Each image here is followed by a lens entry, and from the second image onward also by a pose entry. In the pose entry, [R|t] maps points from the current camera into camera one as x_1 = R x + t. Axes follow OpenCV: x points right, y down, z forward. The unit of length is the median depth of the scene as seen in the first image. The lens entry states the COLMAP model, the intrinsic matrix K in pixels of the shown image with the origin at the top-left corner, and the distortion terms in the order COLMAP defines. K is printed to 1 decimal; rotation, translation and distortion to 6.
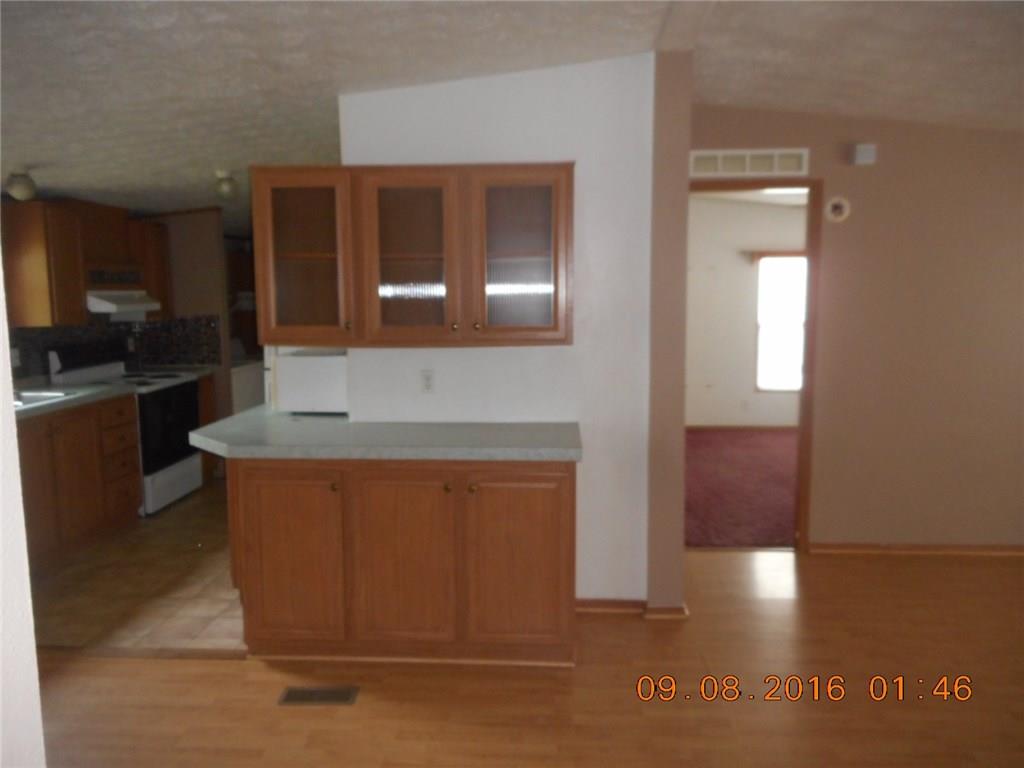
lens RADIAL K [[780.2, 0, 512.0], [0, 780.2, 384.0], [0, 0, 1]] dist [0.033796, -0.006078]
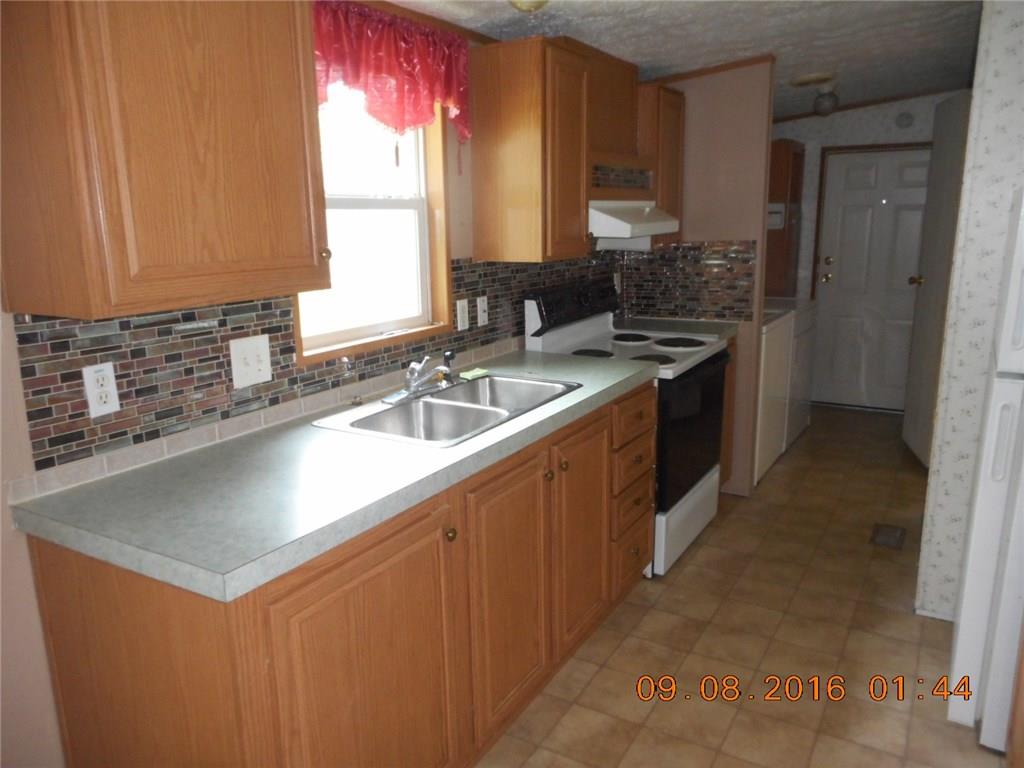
lens RADIAL K [[780.2, 0, 512.0], [0, 780.2, 384.0], [0, 0, 1]] dist [0.033796, -0.006078]
pose [[0.888990, 0.089275, -0.449139, -0.344385], [-0.043618, 0.992861, 0.111017, -0.048170], [0.455844, -0.079103, 0.886538, 0.483812]]
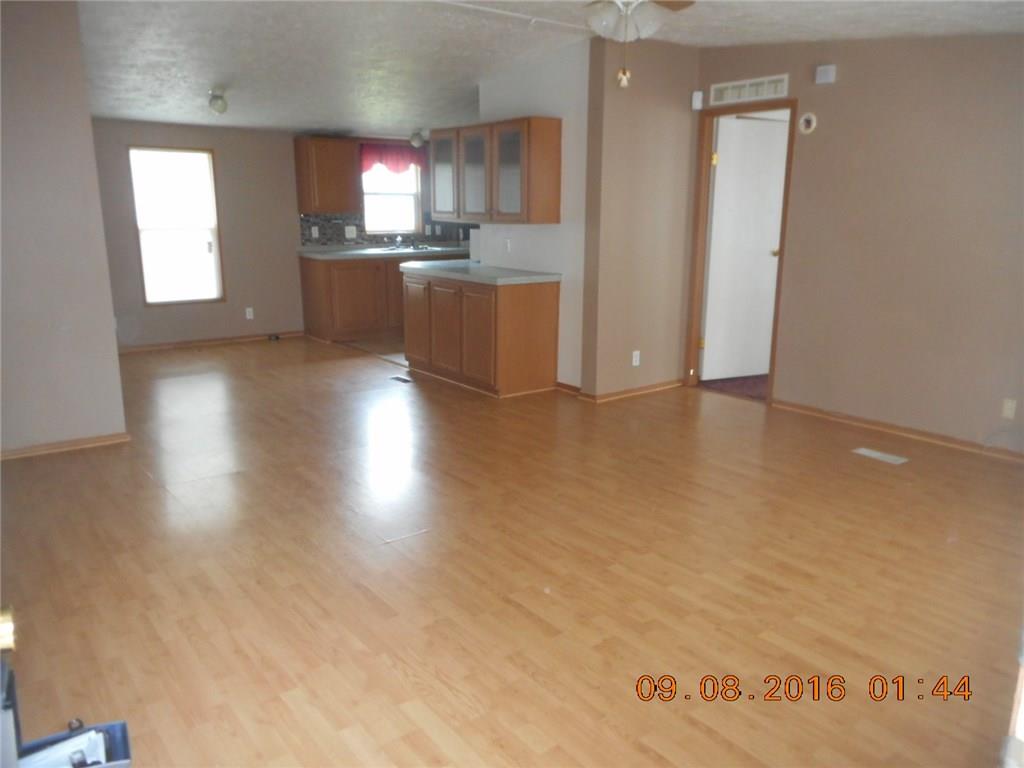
lens RADIAL K [[780.2, 0, 512.0], [0, 780.2, 384.0], [0, 0, 1]] dist [0.033796, -0.006078]
pose [[0.656098, 0.179709, -0.732966, 0.990826], [-0.097143, 0.983265, 0.154122, 0.026486], [0.748397, -0.029917, 0.662576, -0.136450]]
